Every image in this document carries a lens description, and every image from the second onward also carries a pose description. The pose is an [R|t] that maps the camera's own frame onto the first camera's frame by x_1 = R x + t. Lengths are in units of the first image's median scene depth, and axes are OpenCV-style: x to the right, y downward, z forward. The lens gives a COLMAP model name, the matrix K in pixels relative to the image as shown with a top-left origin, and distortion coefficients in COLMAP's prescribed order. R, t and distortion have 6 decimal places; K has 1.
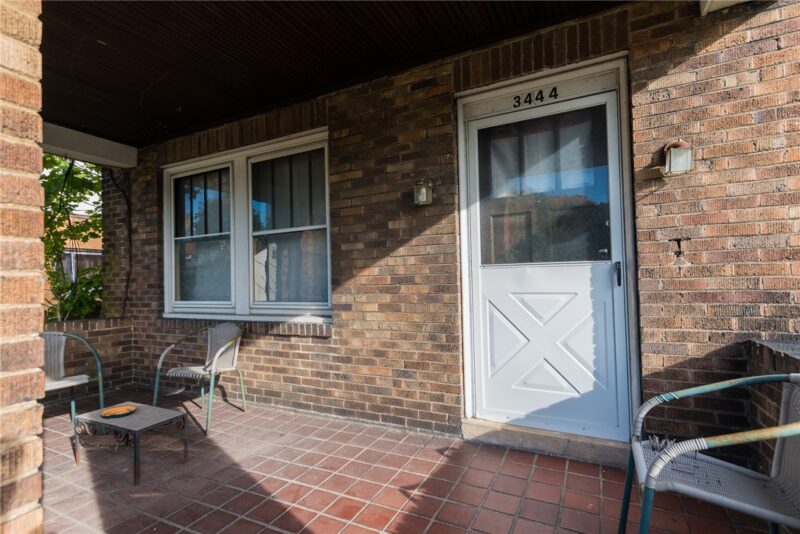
lens RADIAL K [[377.0, 0, 408.0], [0, 377.0, 260.1], [0, 0, 1]] dist [0.012945, -0.000914]
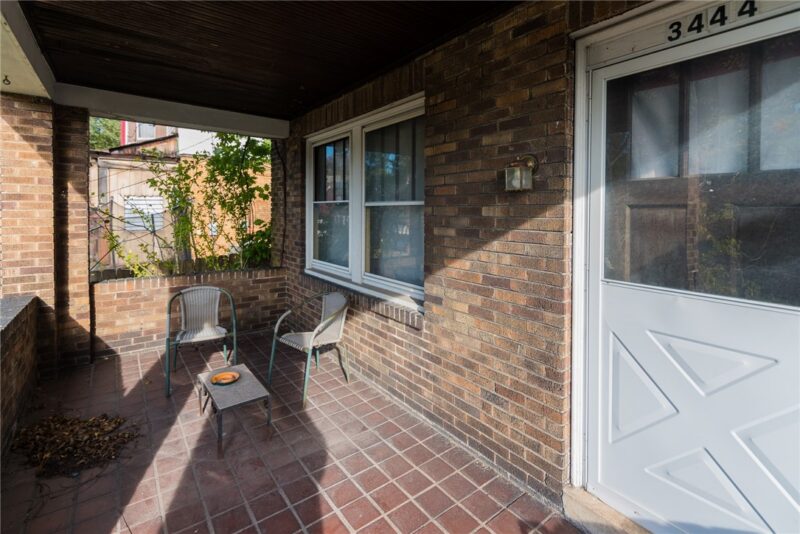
lens RADIAL K [[377.0, 0, 404.7], [0, 377.0, 210.7], [0, 0, 1]] dist [0.012945, -0.000914]
pose [[0.895454, 0.034791, -0.443793, 0.162114], [-0.015812, 0.998798, 0.046398, -0.131807], [0.444874, -0.034530, 0.894927, 0.208409]]
